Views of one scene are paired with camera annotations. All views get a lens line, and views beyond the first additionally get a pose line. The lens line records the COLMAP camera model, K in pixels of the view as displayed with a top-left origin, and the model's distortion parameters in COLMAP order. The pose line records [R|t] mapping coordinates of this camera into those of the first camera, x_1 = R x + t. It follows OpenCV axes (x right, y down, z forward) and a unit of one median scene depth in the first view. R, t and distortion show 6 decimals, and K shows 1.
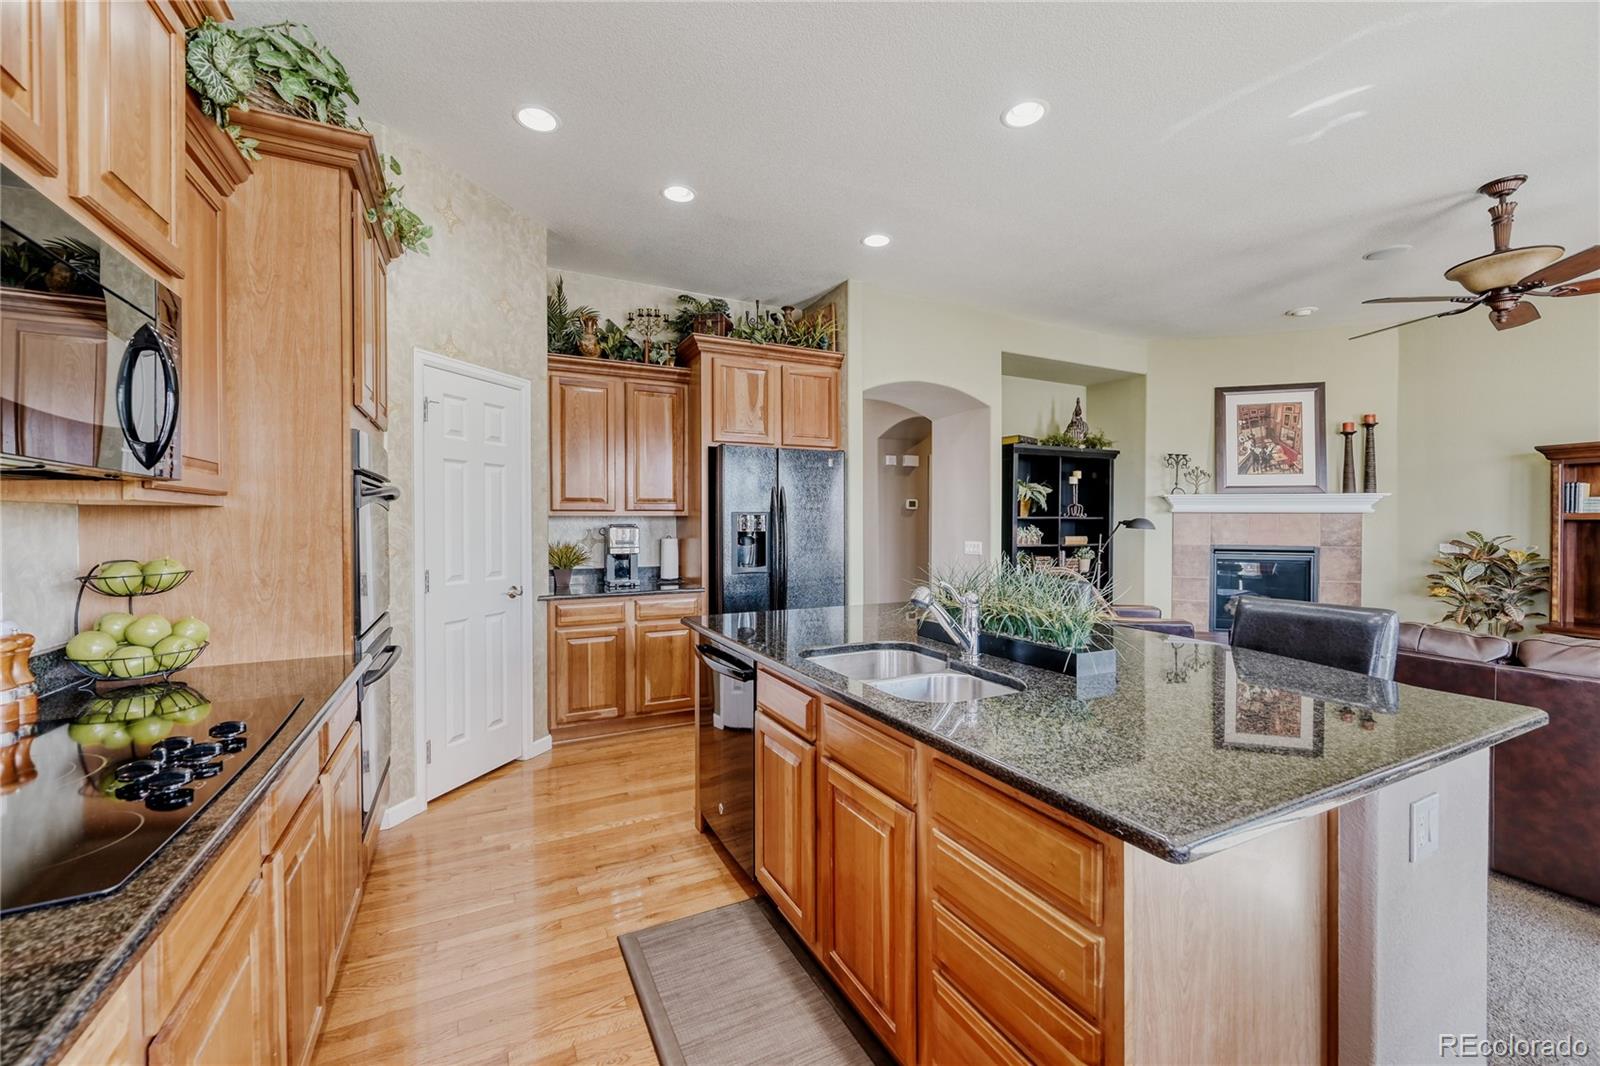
lens RADIAL K [[648.0, 0, 794.8], [0, 648.0, 524.8], [0, 0, 1]] dist [0.010386, 0.000407]
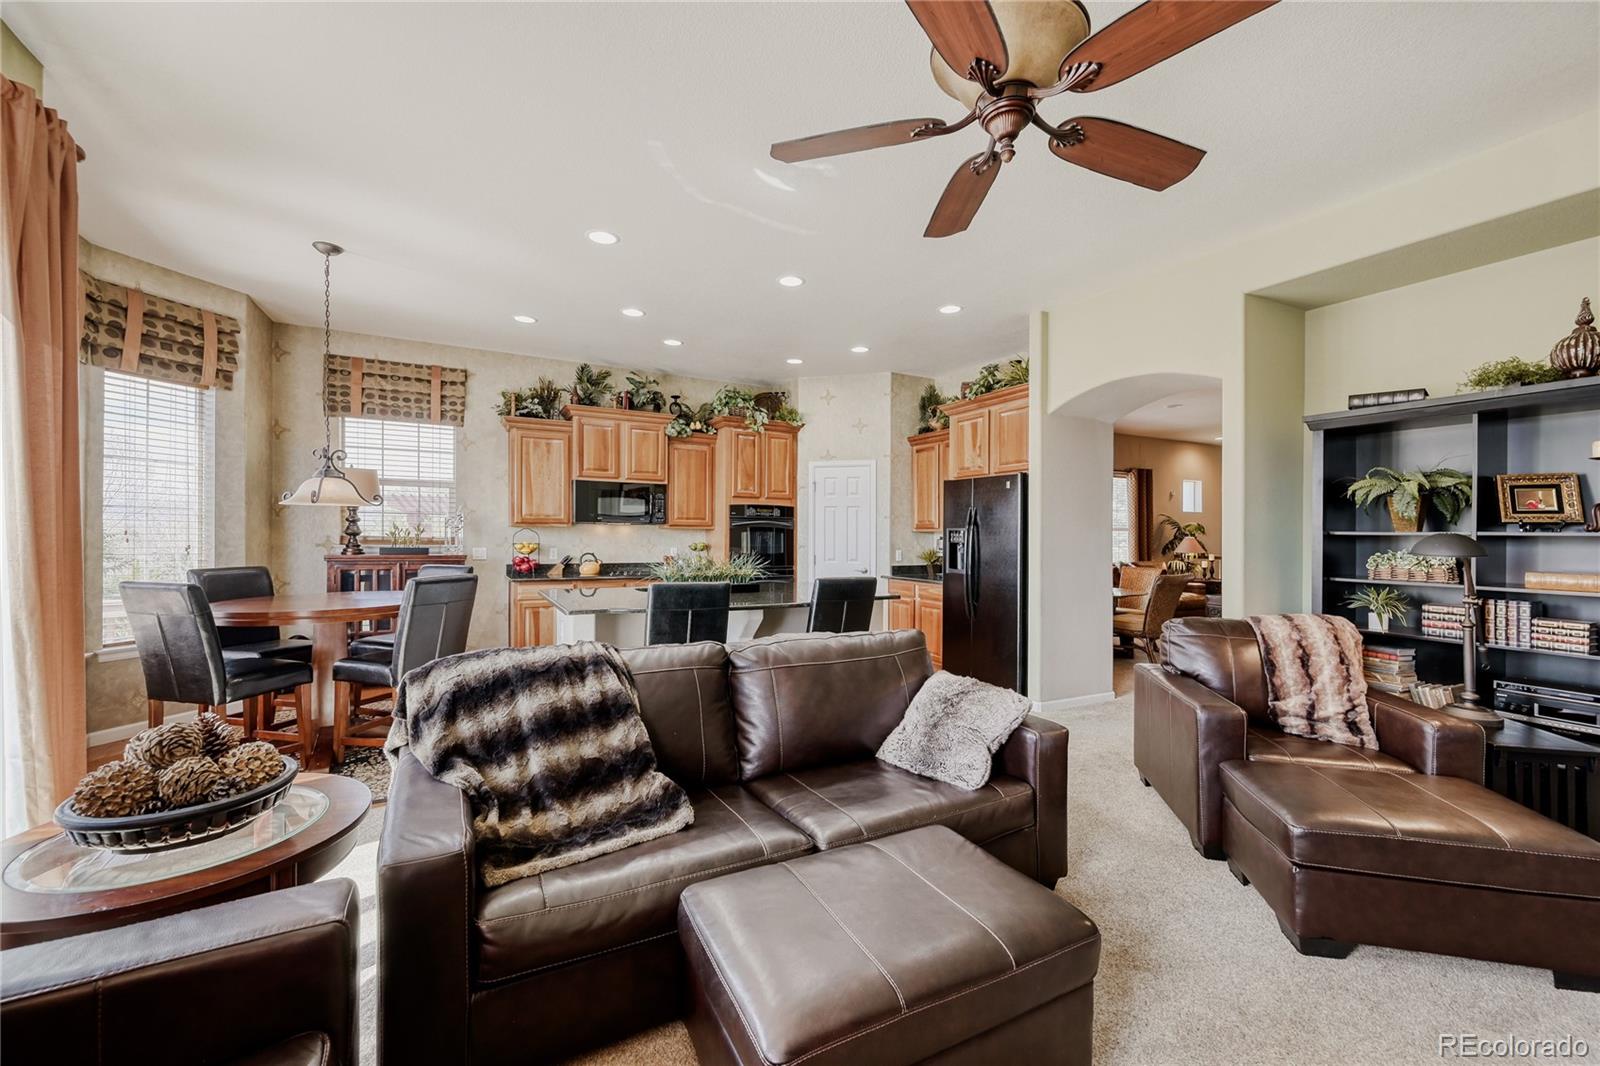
lens RADIAL K [[648.0, 0, 814.3], [0, 648.0, 536.5], [0, 0, 1]] dist [0.010386, 0.000407]
pose [[0.044451, 0.002503, -0.999008, 1.334291], [-0.017900, 0.999838, 0.001708, -0.000353], [0.998851, 0.017806, 0.044488, 0.680936]]
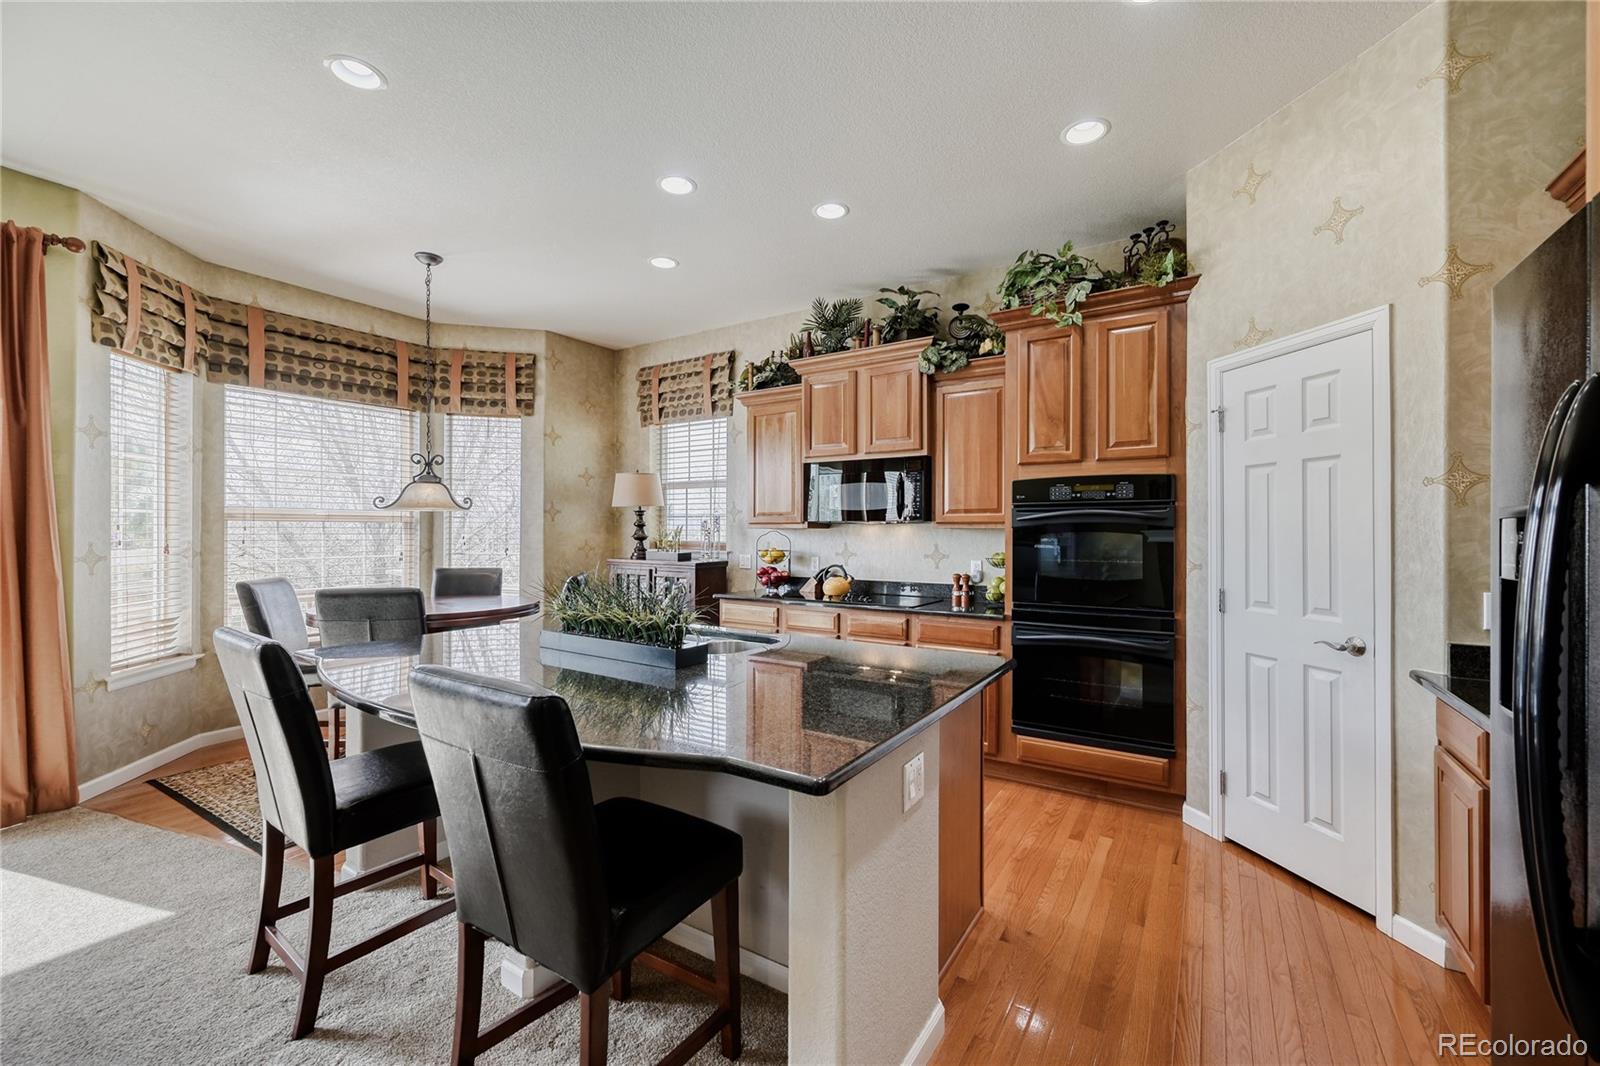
lens RADIAL K [[648.0, 0, 802.9], [0, 648.0, 526.7], [0, 0, 1]] dist [0.010386, 0.000407]
pose [[-0.859514, -0.004846, -0.511089, 0.335019], [-0.005850, 0.999983, 0.000358, -0.012813], [0.511079, 0.003297, -0.859528, 1.139590]]
